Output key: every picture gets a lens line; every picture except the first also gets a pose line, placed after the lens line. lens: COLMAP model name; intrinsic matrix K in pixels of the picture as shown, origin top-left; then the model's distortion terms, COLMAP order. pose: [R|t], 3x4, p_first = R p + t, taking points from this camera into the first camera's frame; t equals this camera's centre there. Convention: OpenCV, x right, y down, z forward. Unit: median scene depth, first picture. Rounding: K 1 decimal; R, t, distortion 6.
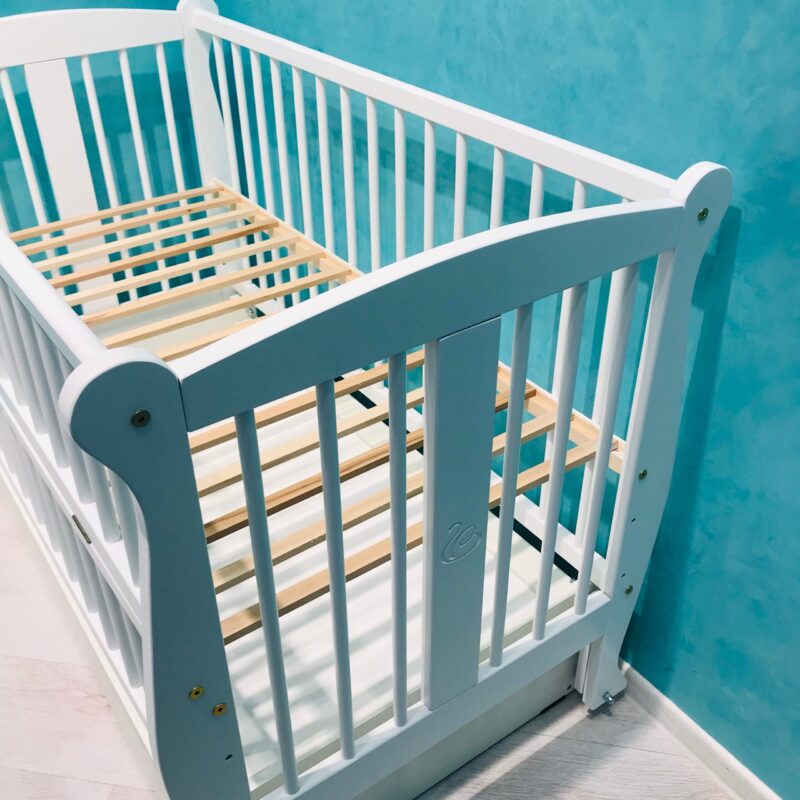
lens RADIAL K [[876.0, 0, 398.7], [0, 876.0, 398.5], [0, 0, 1]] dist [0.022018, 0.000000]
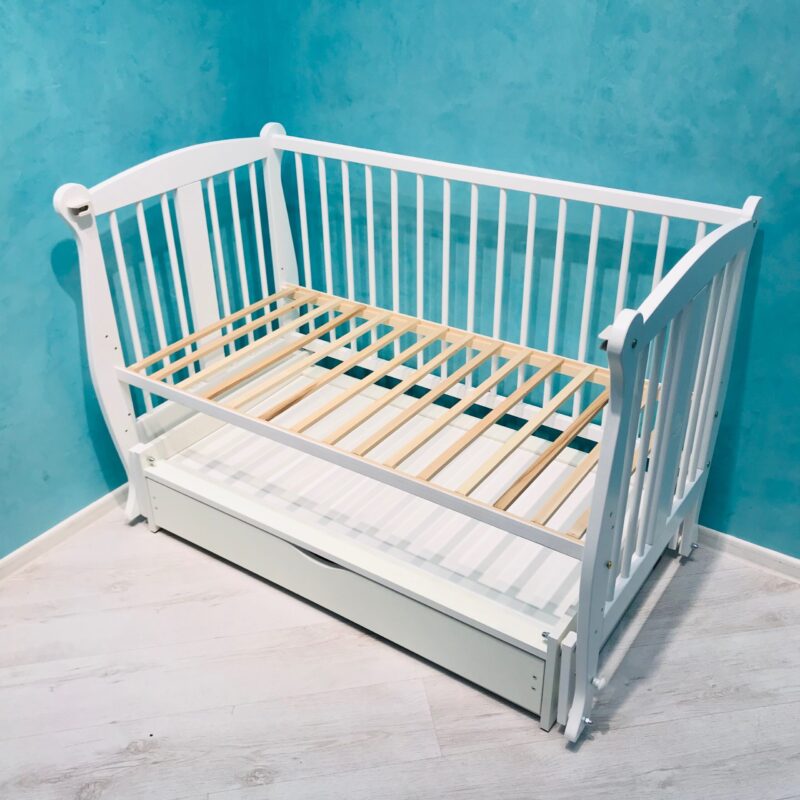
lens RADIAL K [[876.0, 0, 402.4], [0, 876.0, 404.7], [0, 0, 1]] dist [0.022018, 0.000000]
pose [[0.938944, -0.177020, 0.295039, -0.695688], [0.198229, 0.979197, -0.043345, 0.069277], [-0.281228, 0.099184, 0.954502, -0.368236]]
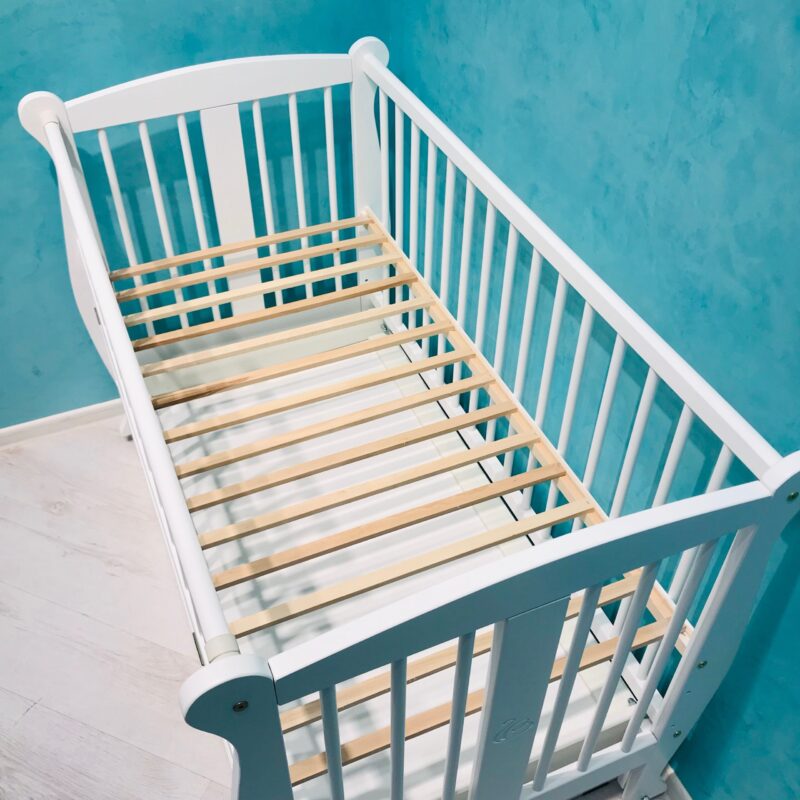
lens RADIAL K [[876.0, 0, 397.2], [0, 876.0, 400.1], [0, 0, 1]] dist [0.022018, 0.000000]
pose [[0.976823, 0.158860, -0.143459, 0.014767], [-0.133570, 0.976104, 0.171409, -0.311960], [0.167261, -0.148274, 0.974699, -0.049937]]
